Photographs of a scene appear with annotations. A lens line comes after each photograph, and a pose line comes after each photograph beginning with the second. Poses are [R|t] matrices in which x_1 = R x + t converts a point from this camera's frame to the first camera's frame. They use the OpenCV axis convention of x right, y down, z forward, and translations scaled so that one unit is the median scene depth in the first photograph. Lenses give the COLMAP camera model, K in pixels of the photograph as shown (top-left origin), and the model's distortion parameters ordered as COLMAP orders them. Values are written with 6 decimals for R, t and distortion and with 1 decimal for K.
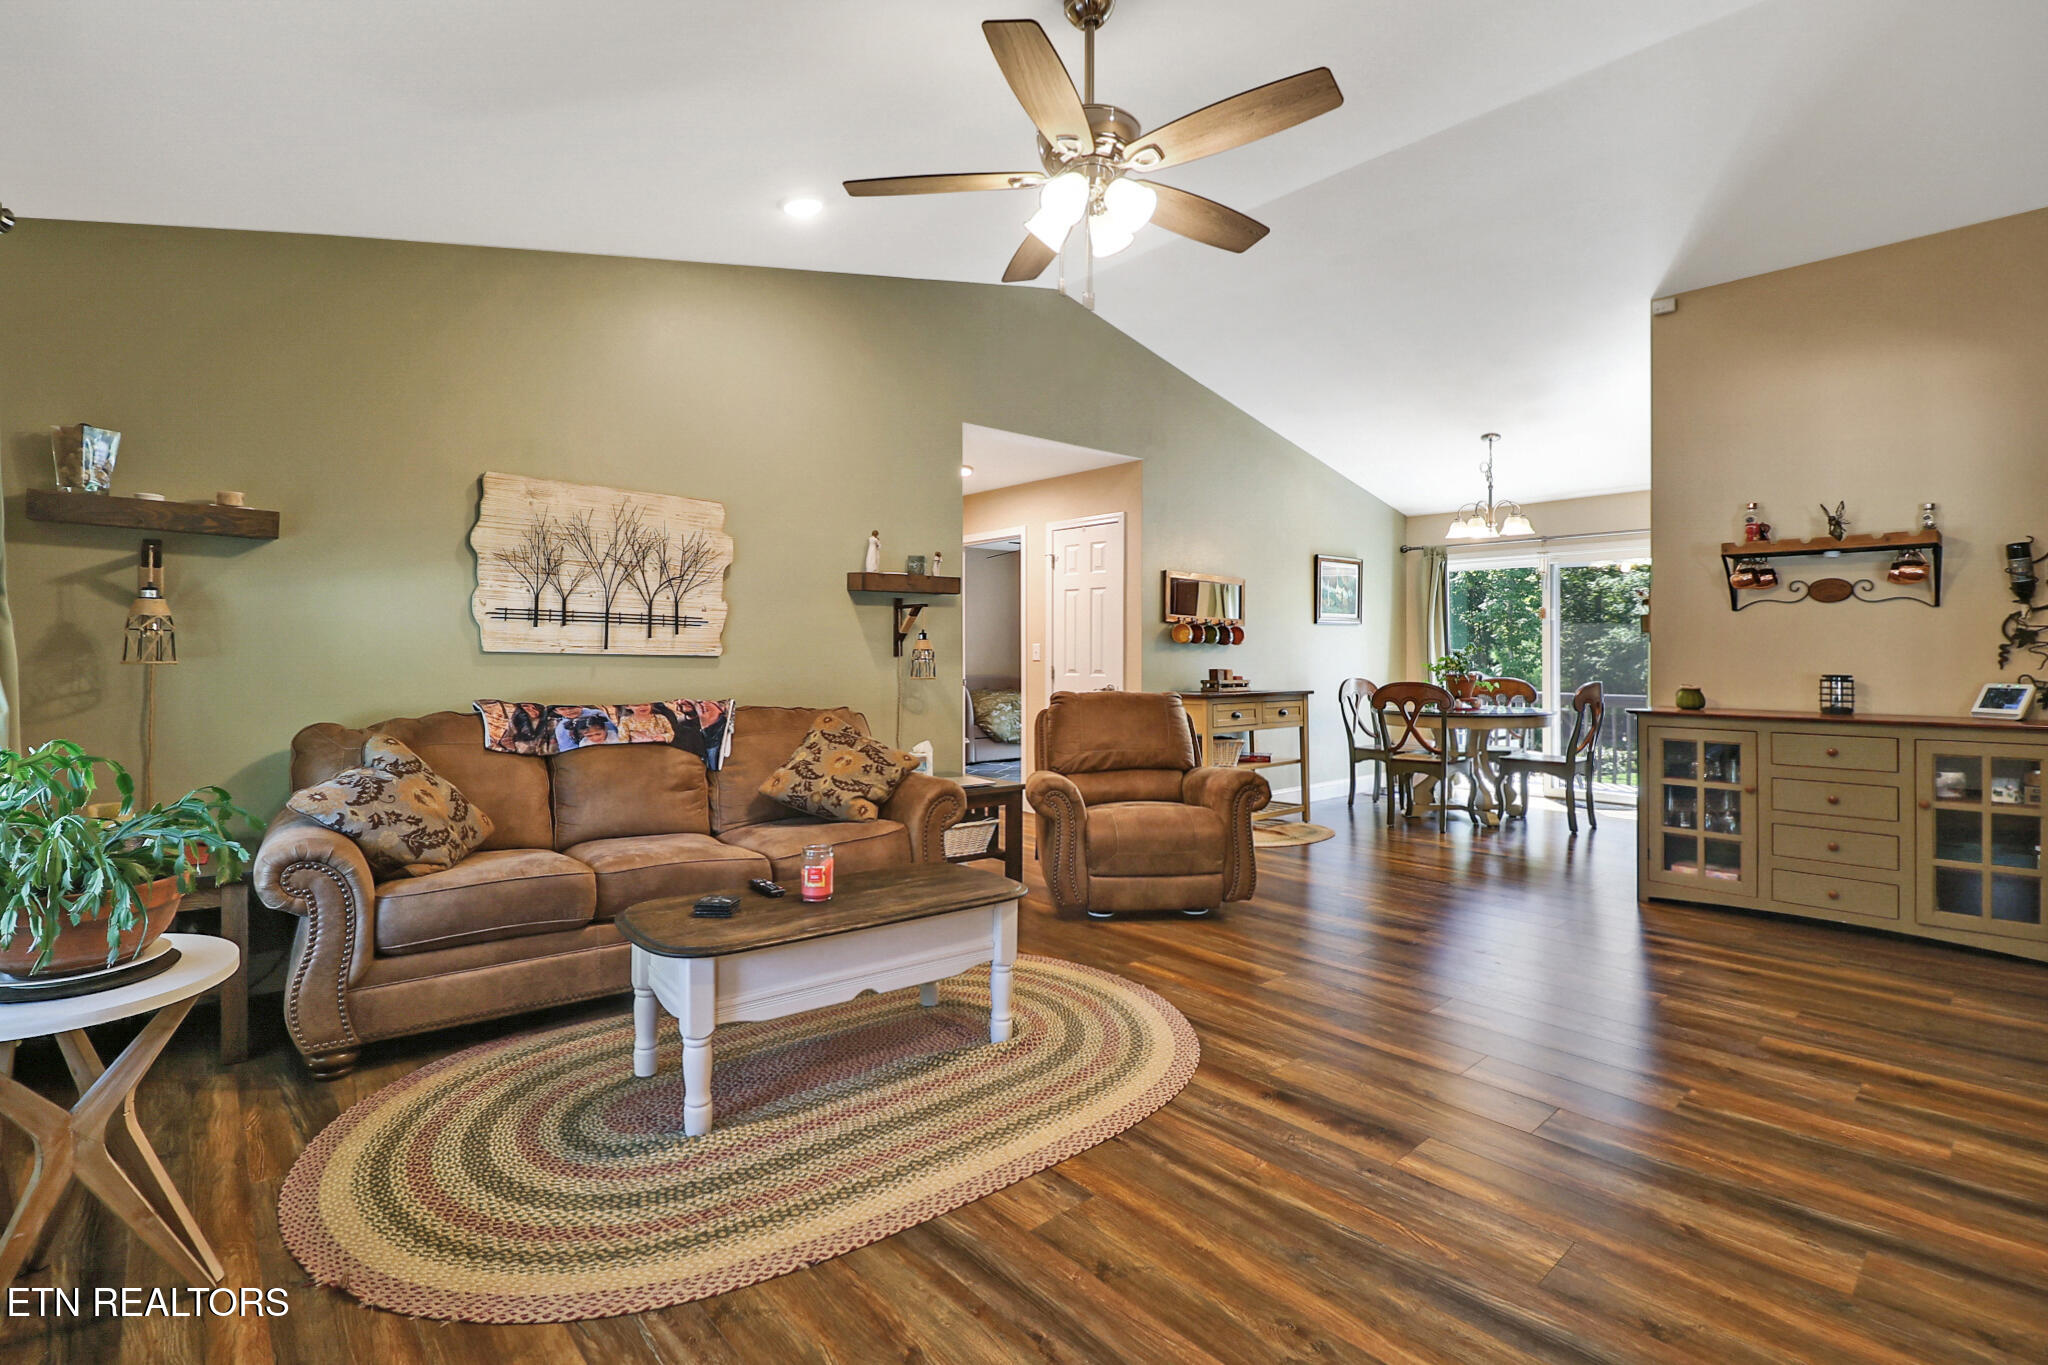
lens RADIAL K [[936.5, 0, 1005.4], [0, 936.5, 649.3], [0, 0, 1]] dist [-0.002776, -0.004305]
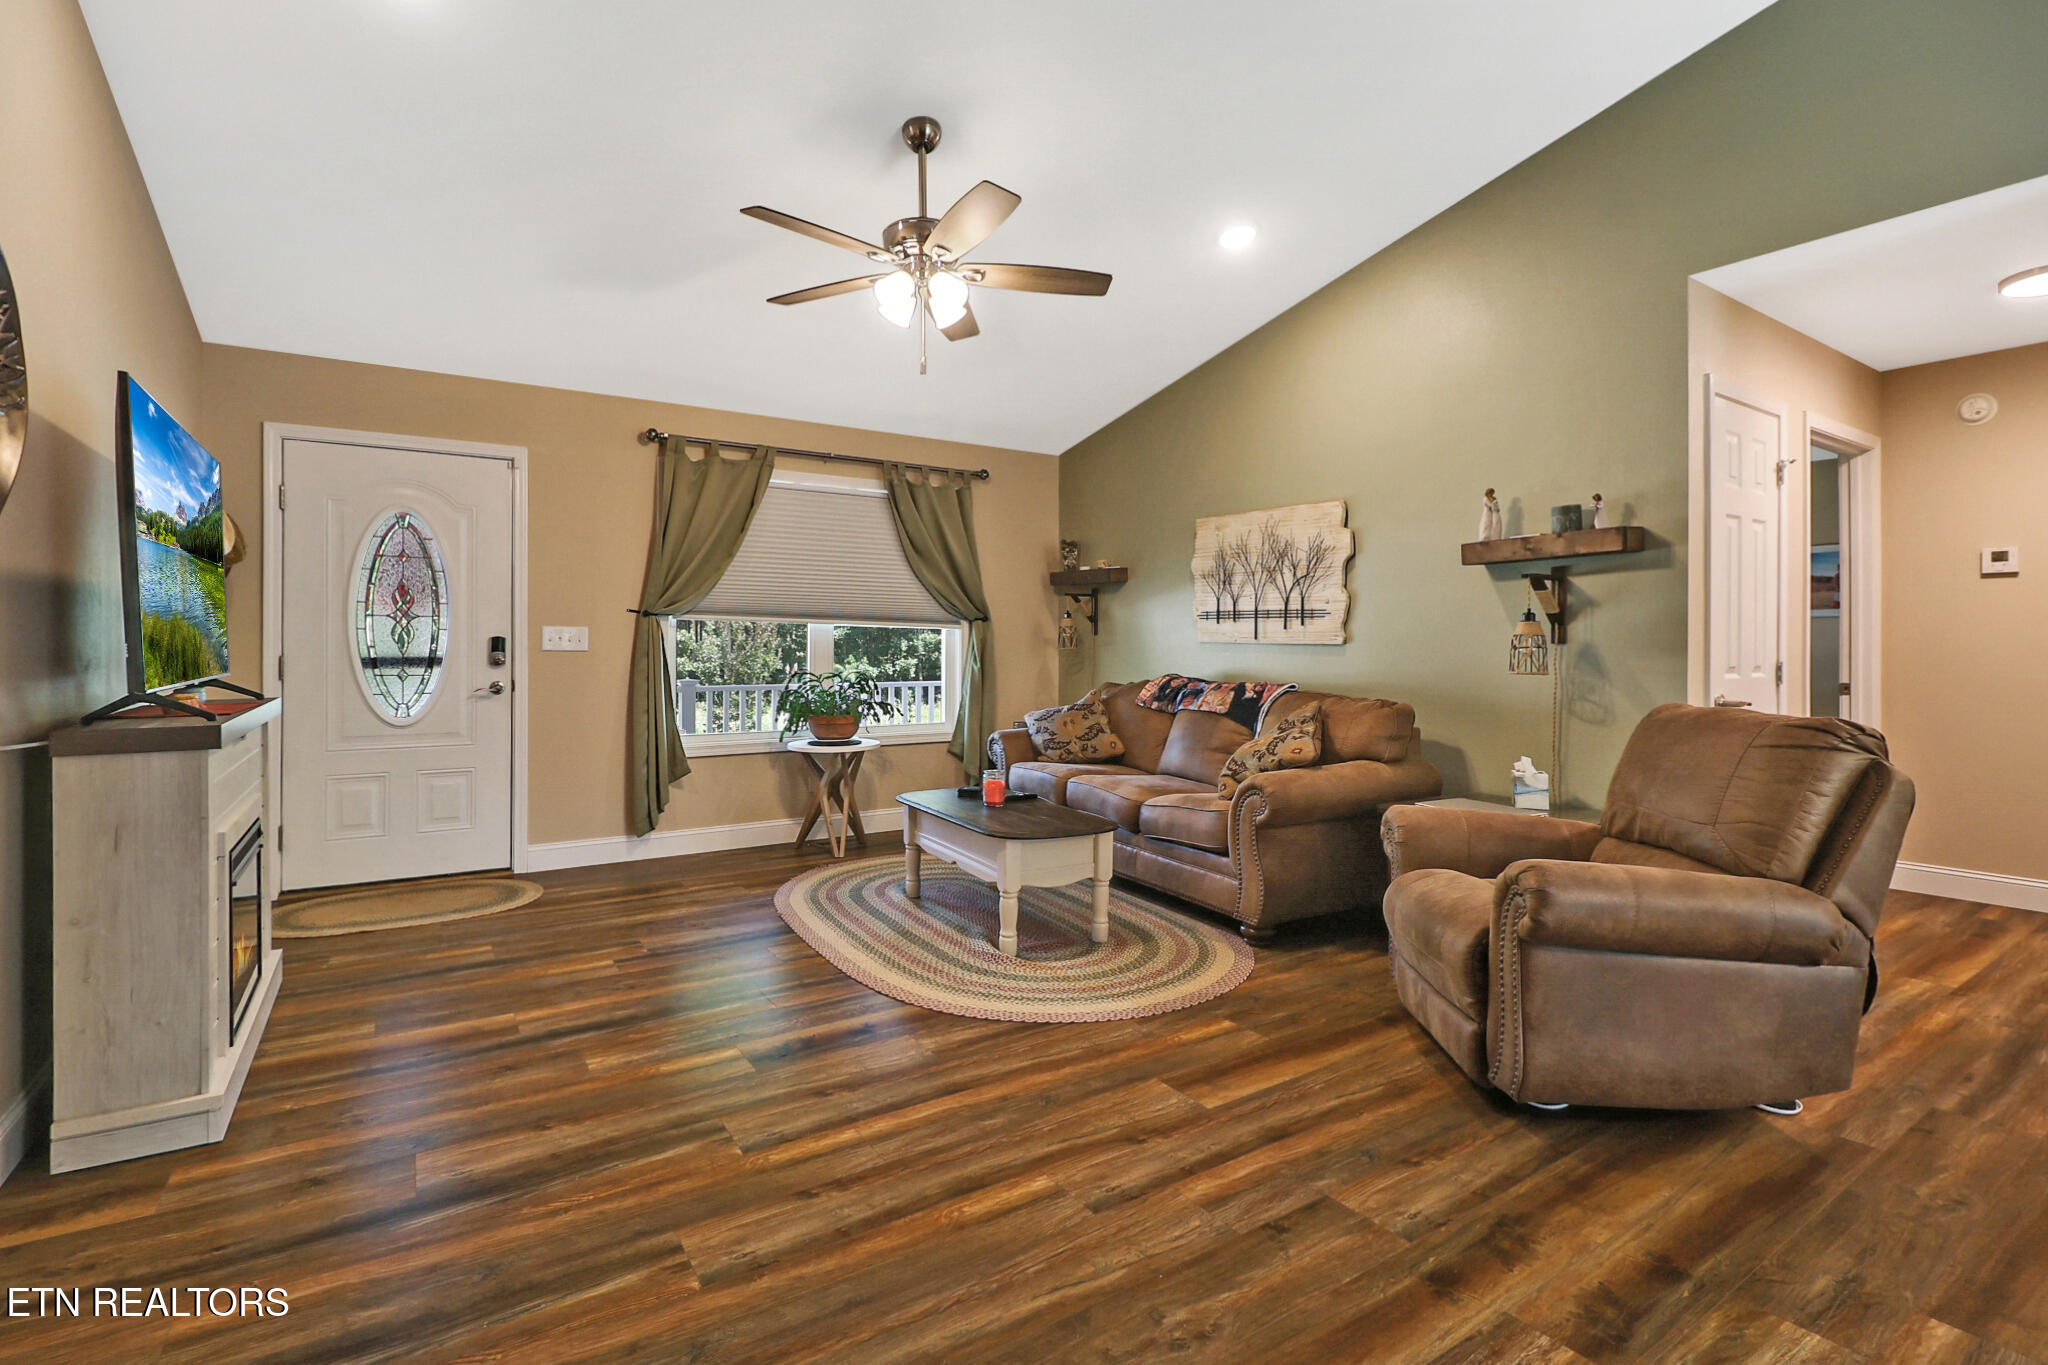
lens RADIAL K [[936.5, 0, 993.7], [0, 936.5, 639.1], [0, 0, 1]] dist [-0.002776, -0.004305]
pose [[-0.156395, -0.012100, -0.987621, 0.921657], [0.005408, 0.999899, -0.013107, 0.015223], [0.987680, -0.007391, -0.156313, 0.887711]]
